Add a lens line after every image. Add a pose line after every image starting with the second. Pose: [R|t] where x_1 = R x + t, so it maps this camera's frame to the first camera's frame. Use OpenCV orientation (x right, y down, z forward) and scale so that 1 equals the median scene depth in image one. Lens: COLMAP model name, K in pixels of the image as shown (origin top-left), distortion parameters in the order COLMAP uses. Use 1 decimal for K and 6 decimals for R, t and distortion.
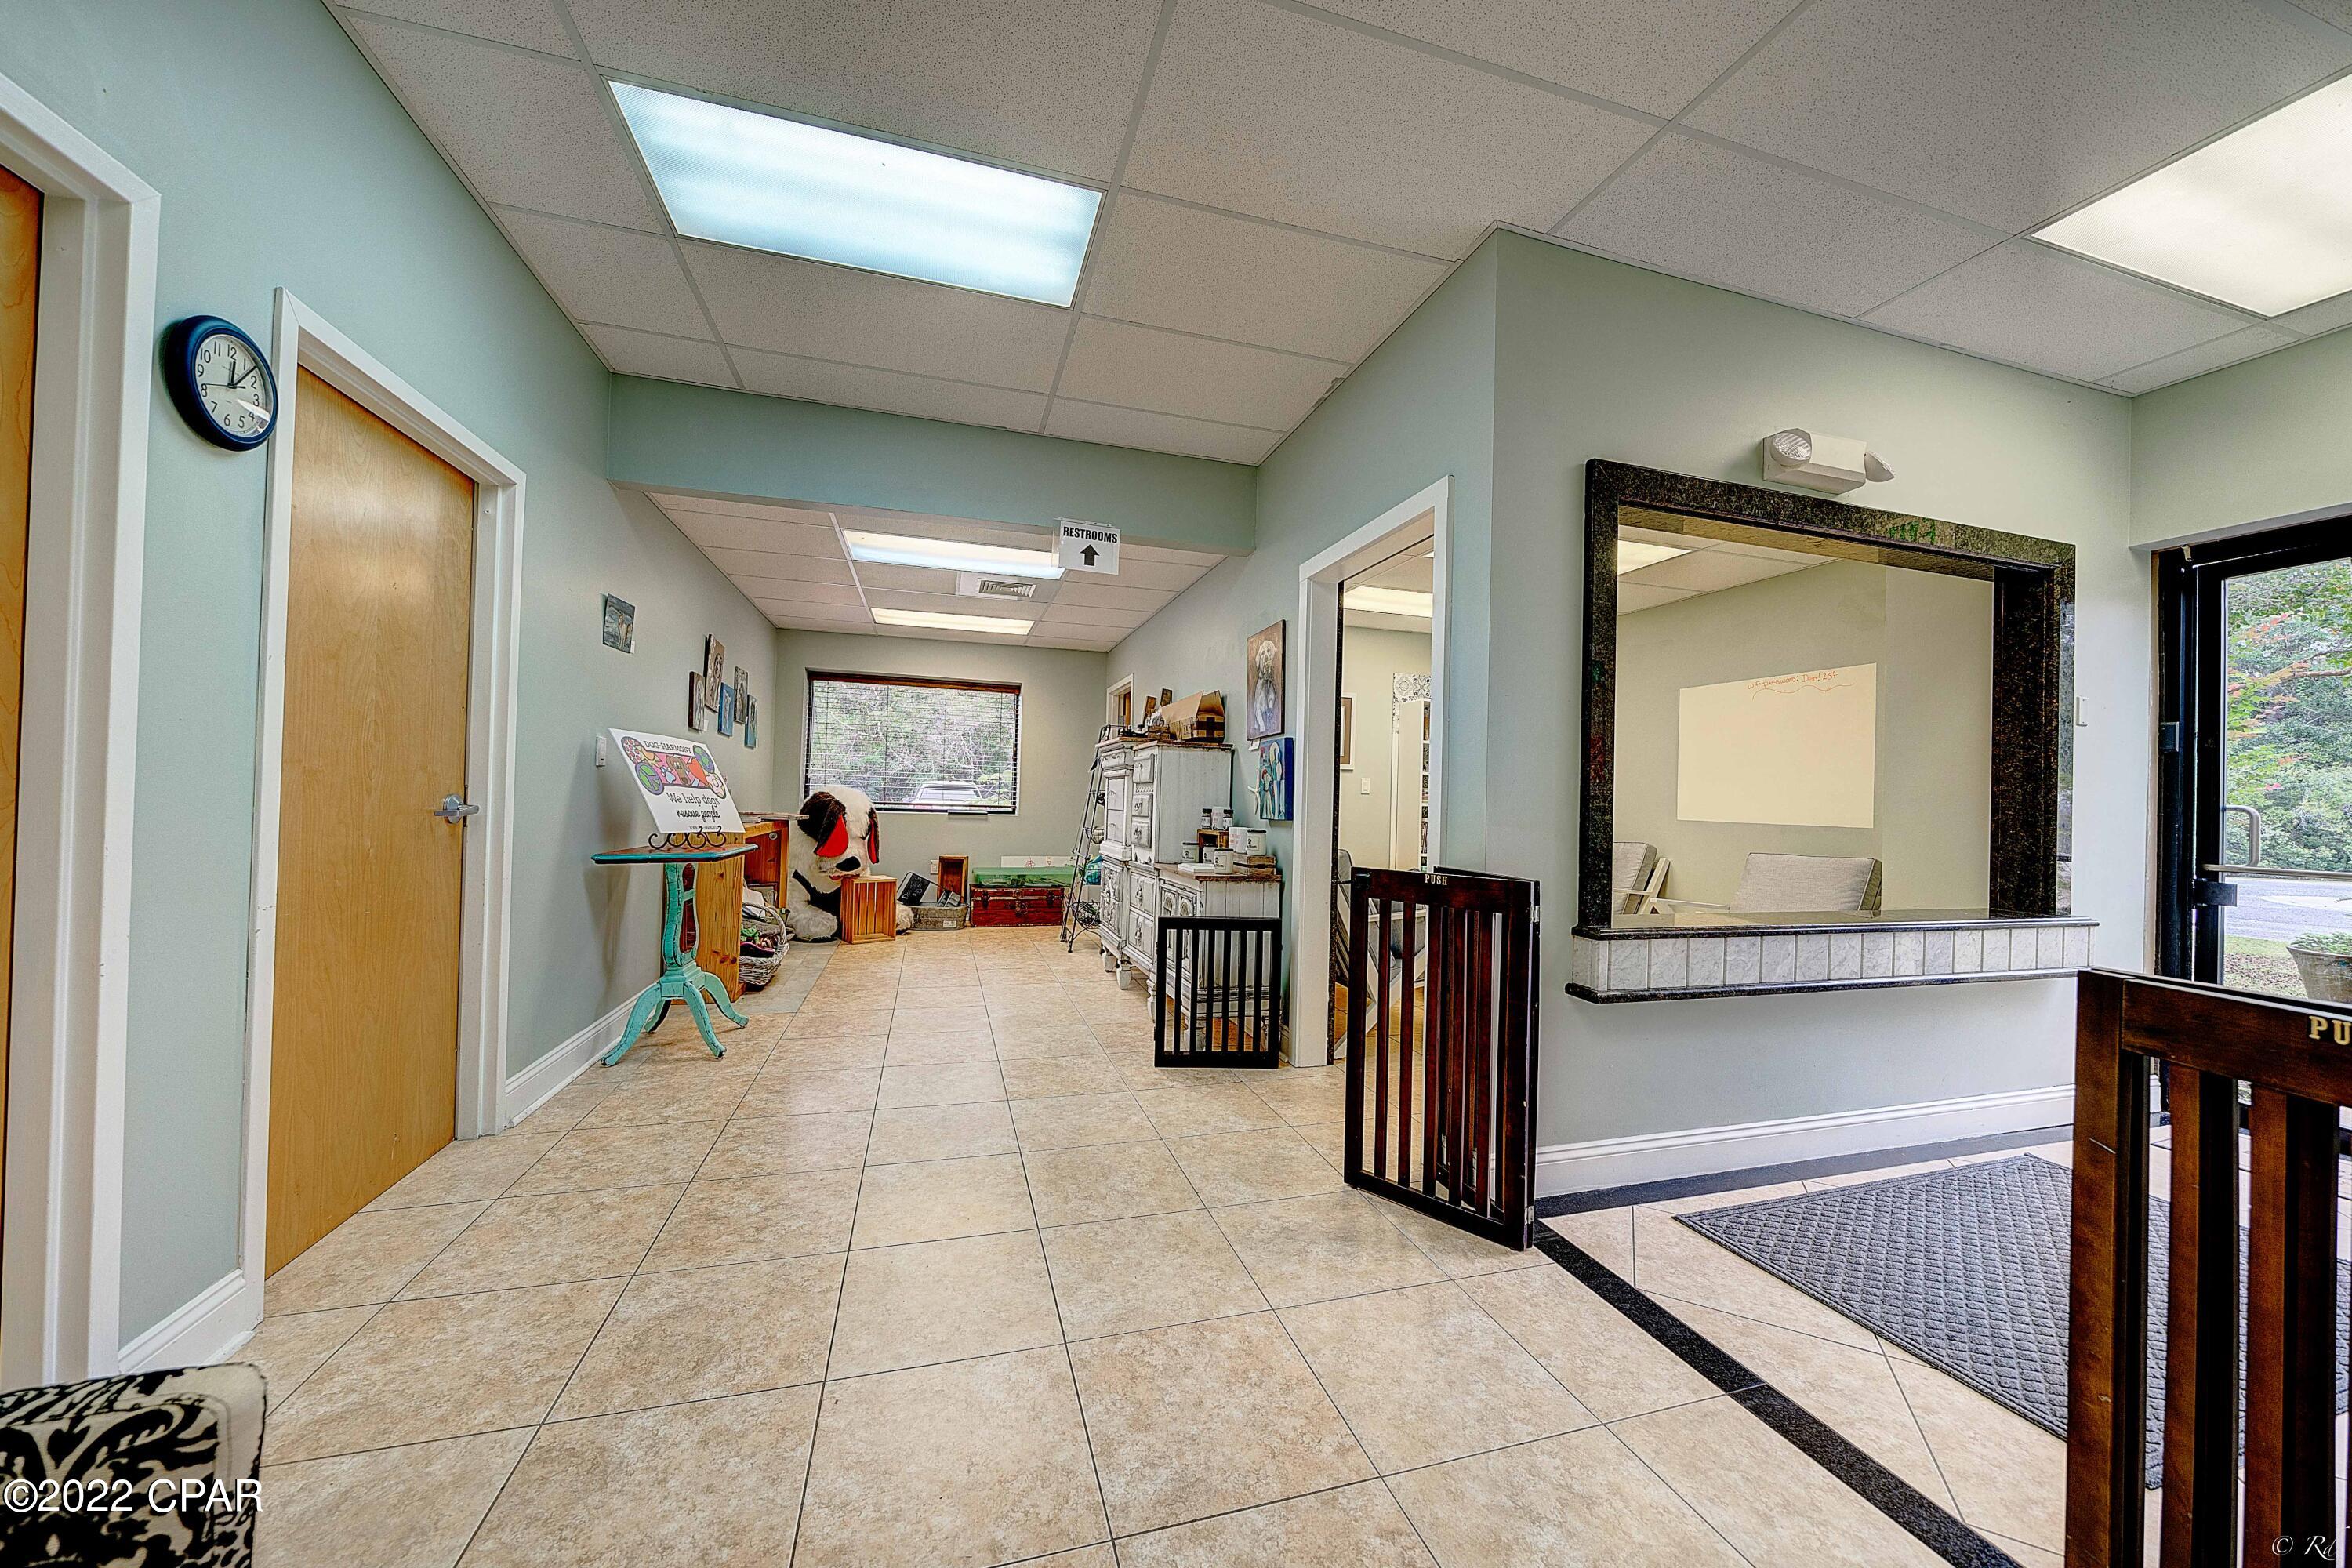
lens RADIAL K [[822.3, 0, 1178.0], [0, 822.3, 781.8], [0, 0, 1]] dist [0.002596, 0.000094]
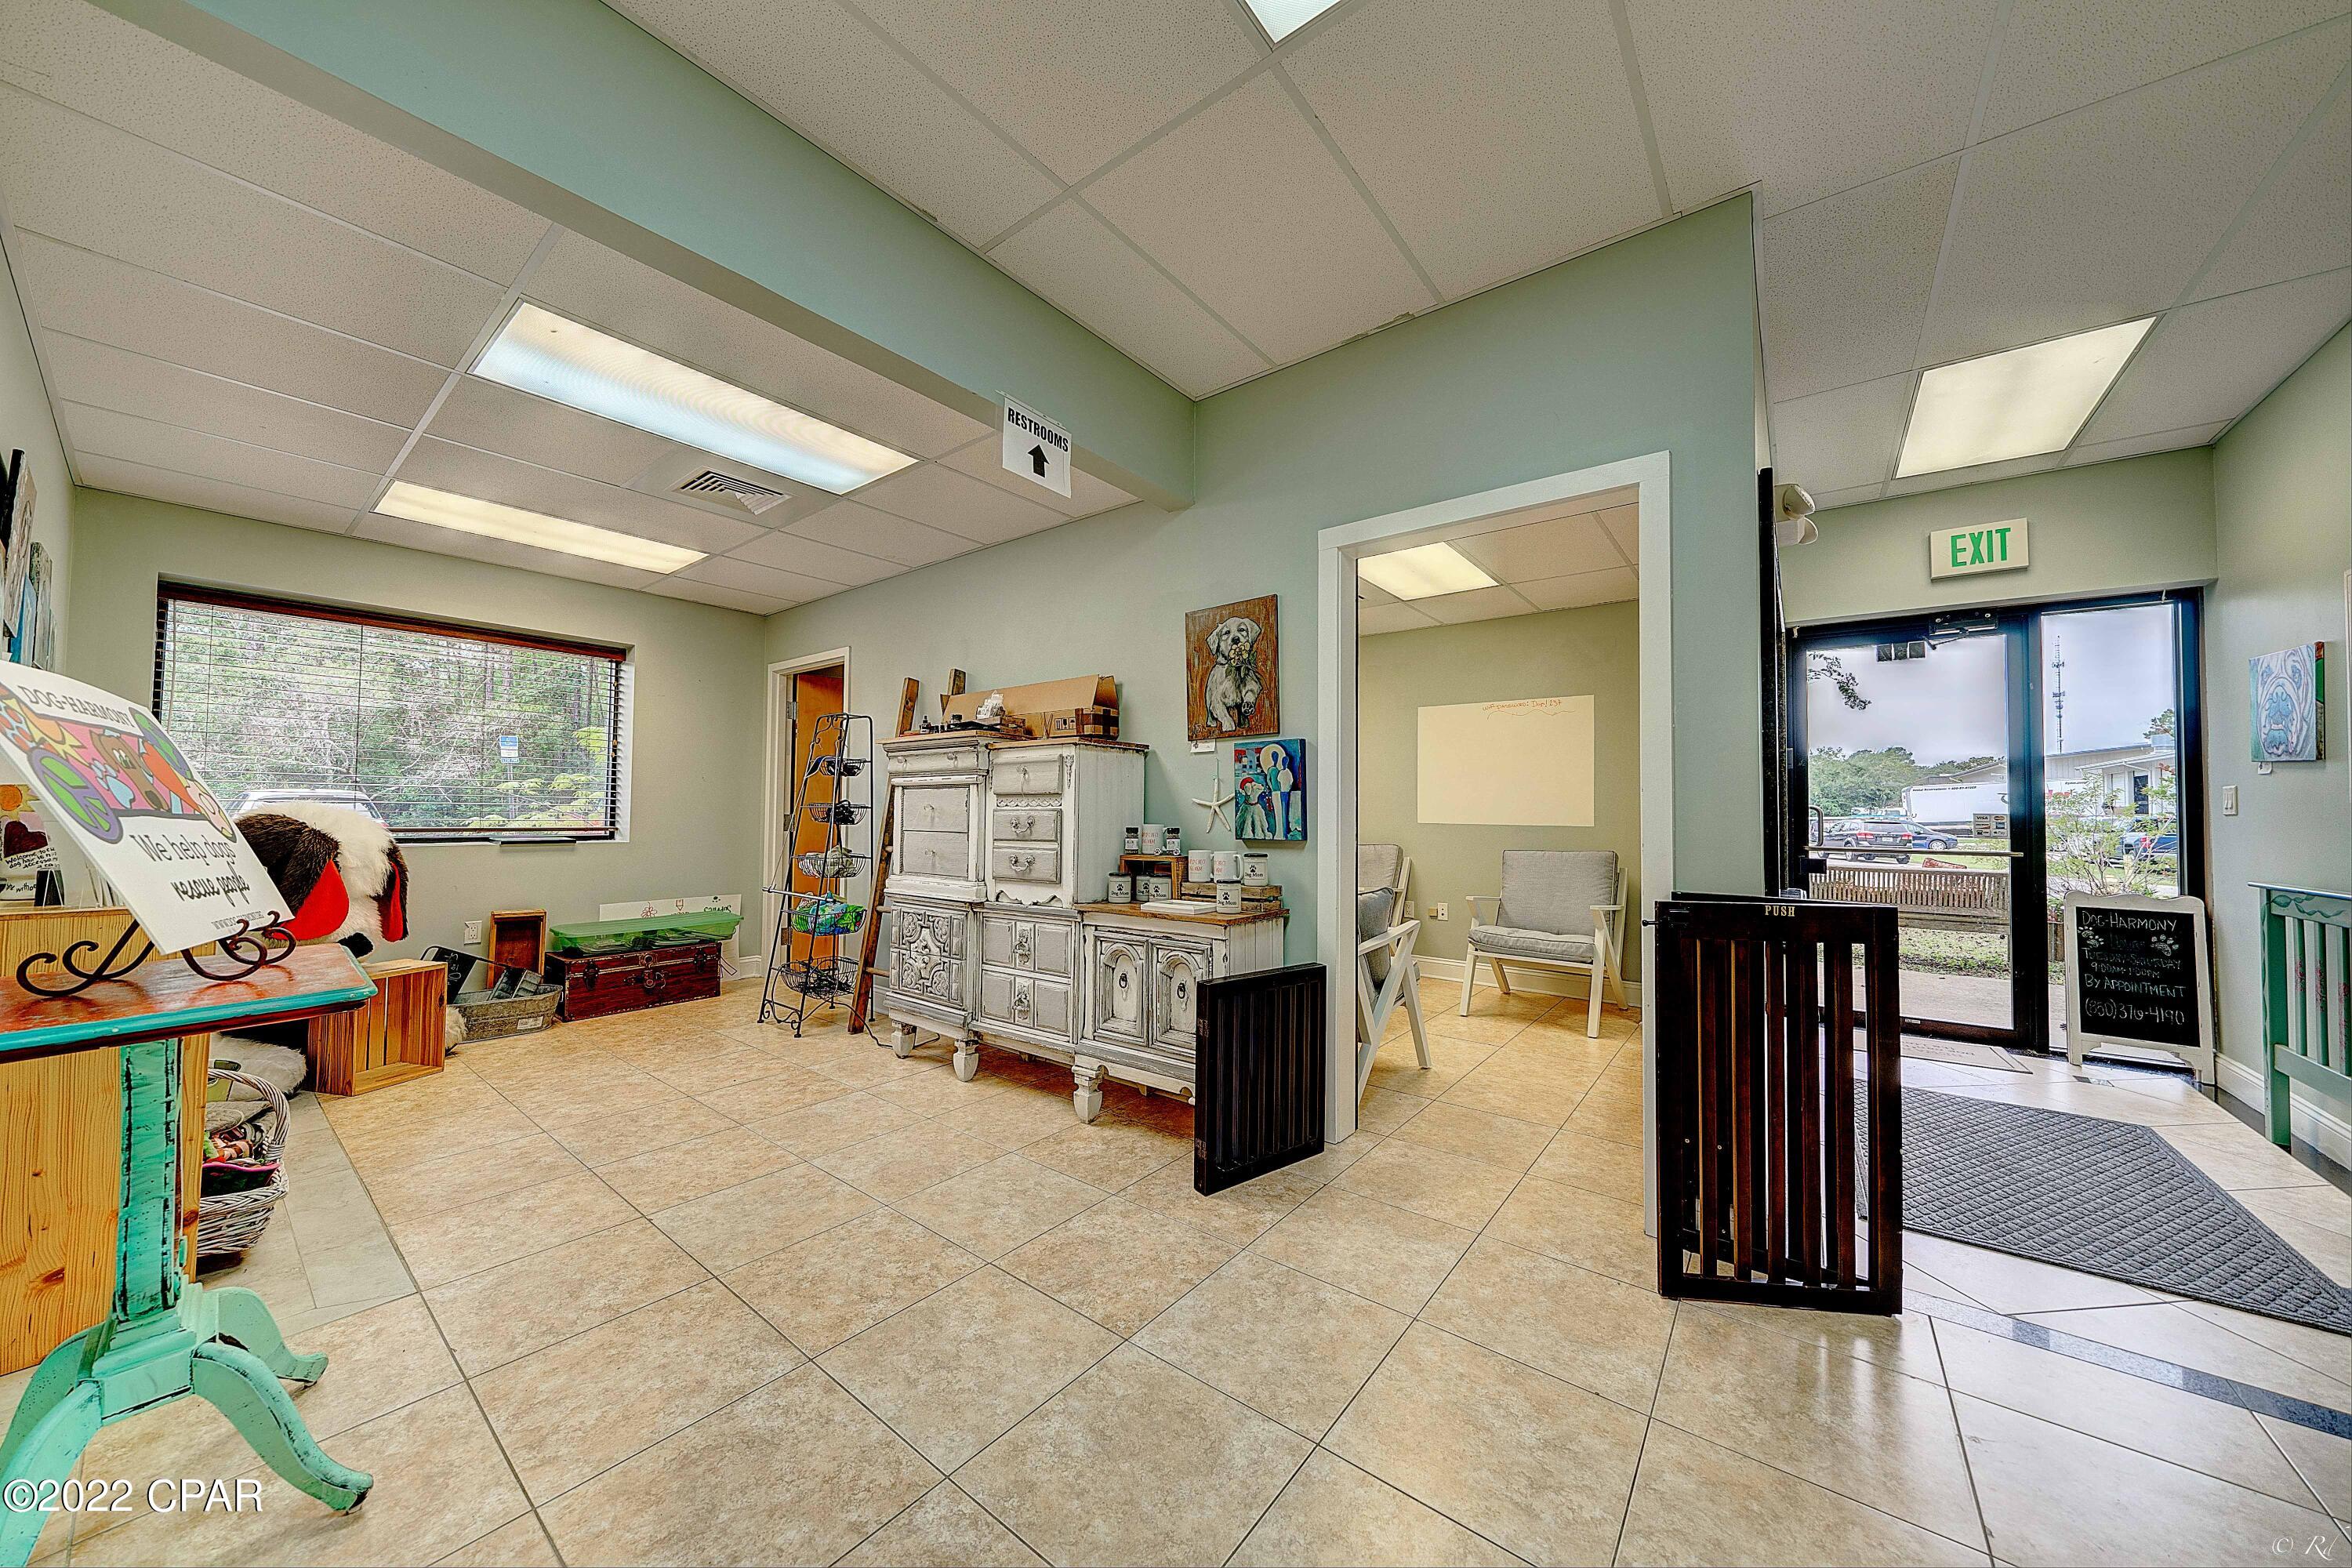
lens RADIAL K [[797.8, 0, 1176.0], [0, 797.8, 784.0], [0, 0, 1]] dist [0.001134, -0.000150]
pose [[0.816966, -0.000448, 0.576685, -0.369708], [0.002455, 0.999993, -0.002702, -0.006166], [-0.576680, 0.003624, 0.816962, 0.373348]]
